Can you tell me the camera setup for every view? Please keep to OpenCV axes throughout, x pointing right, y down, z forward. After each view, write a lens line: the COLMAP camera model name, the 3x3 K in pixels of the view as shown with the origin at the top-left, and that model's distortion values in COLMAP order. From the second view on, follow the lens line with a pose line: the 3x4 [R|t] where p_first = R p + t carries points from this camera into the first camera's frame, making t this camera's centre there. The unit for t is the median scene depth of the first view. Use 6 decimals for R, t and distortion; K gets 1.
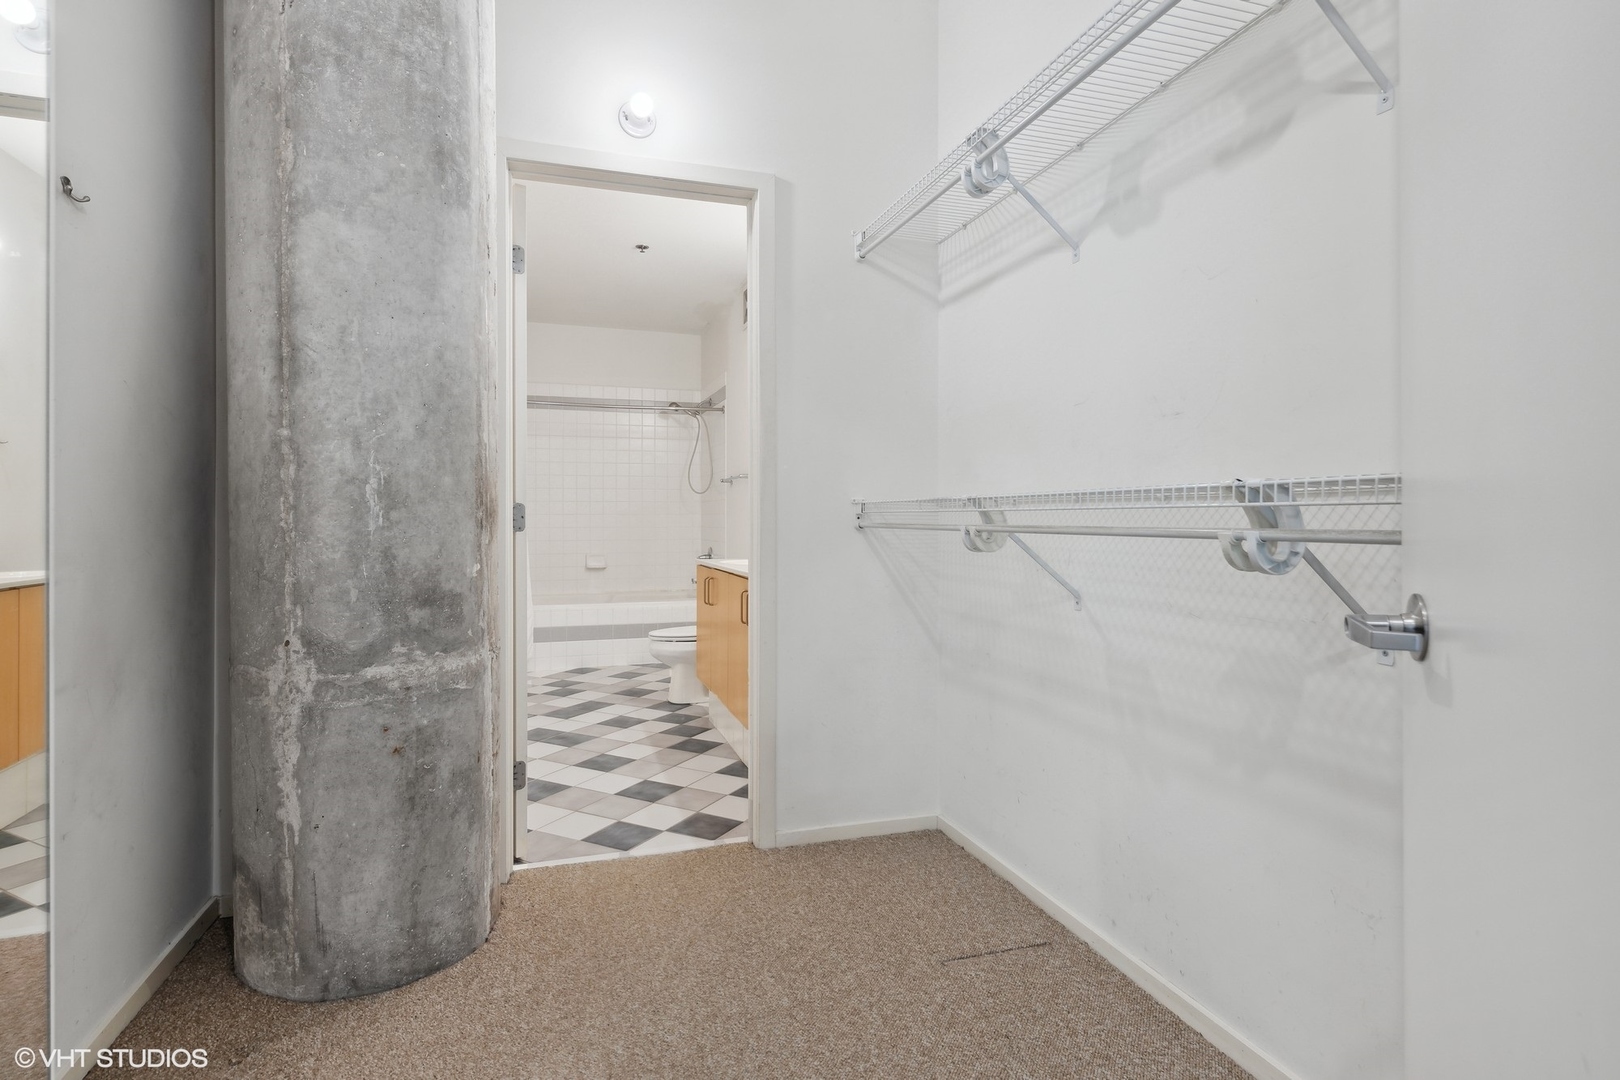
lens RADIAL K [[802.4, 0, 809.0], [0, 802.4, 516.4], [0, 0, 1]] dist [0.003107, -0.000454]
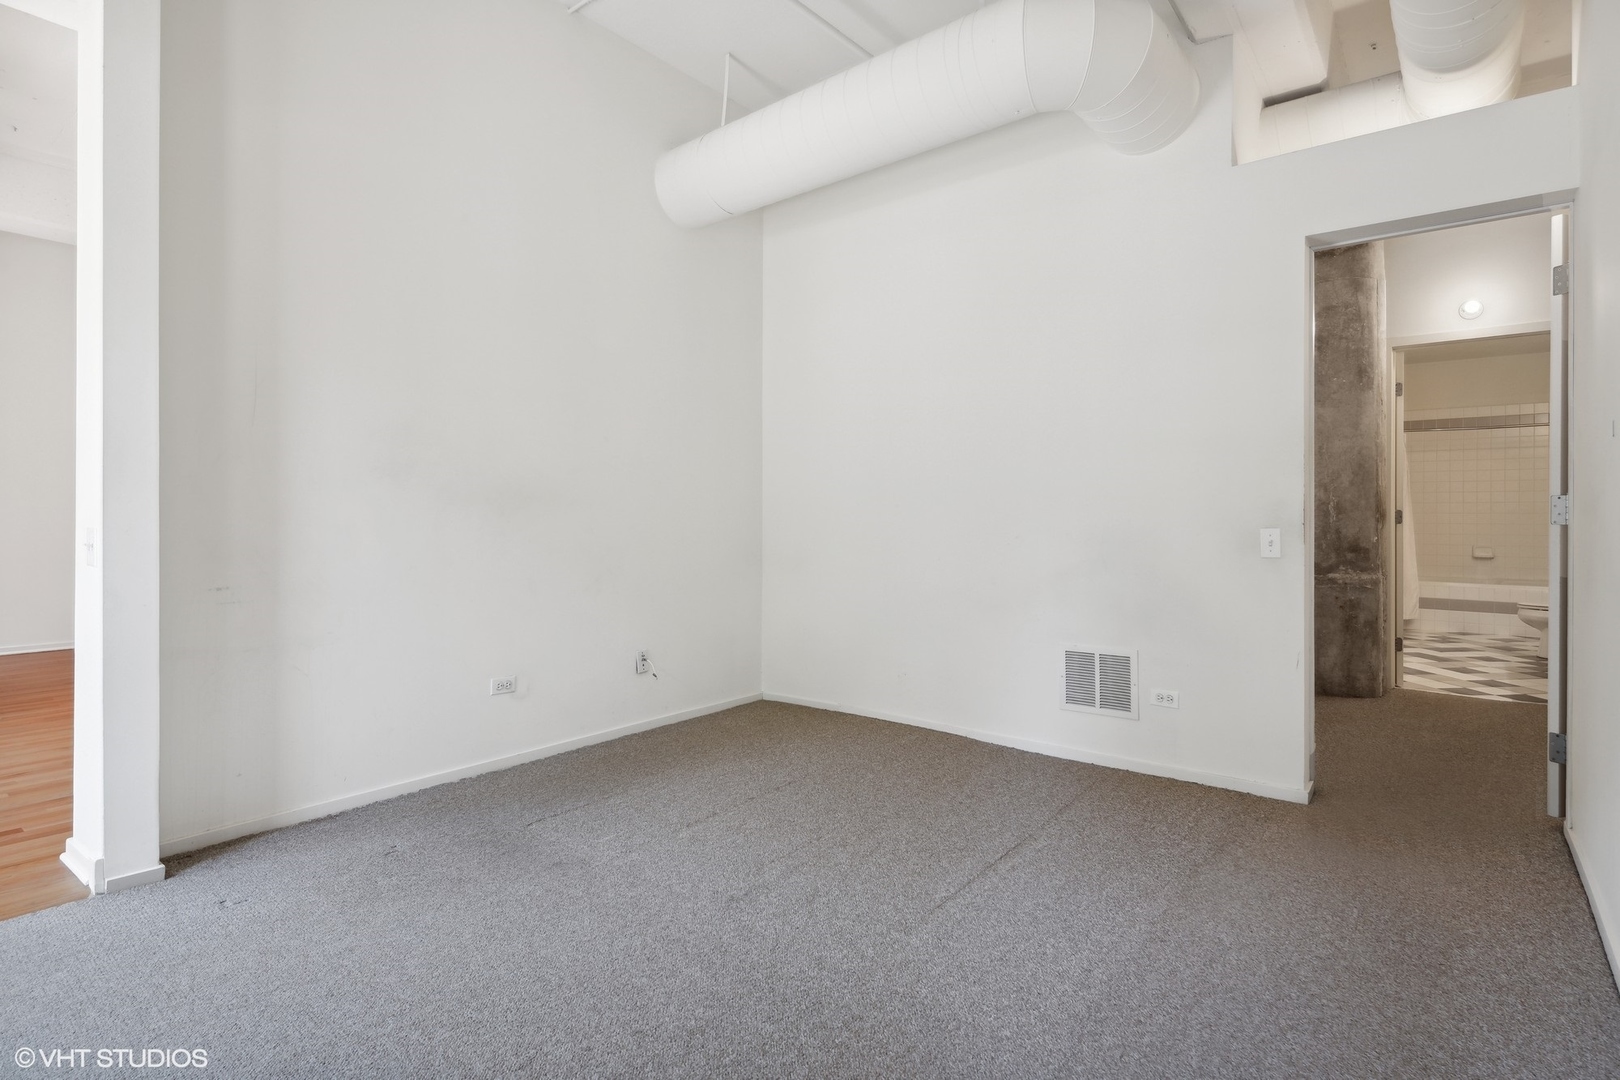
lens RADIAL K [[802.4, 0, 809.0], [0, 802.4, 516.4], [0, 0, 1]] dist [0.003107, -0.000454]
pose [[0.541385, 0.003716, -0.840767, 0.707302], [0.000617, 0.999988, 0.004817, -0.014131], [0.840775, -0.003127, 0.541376, -1.775343]]
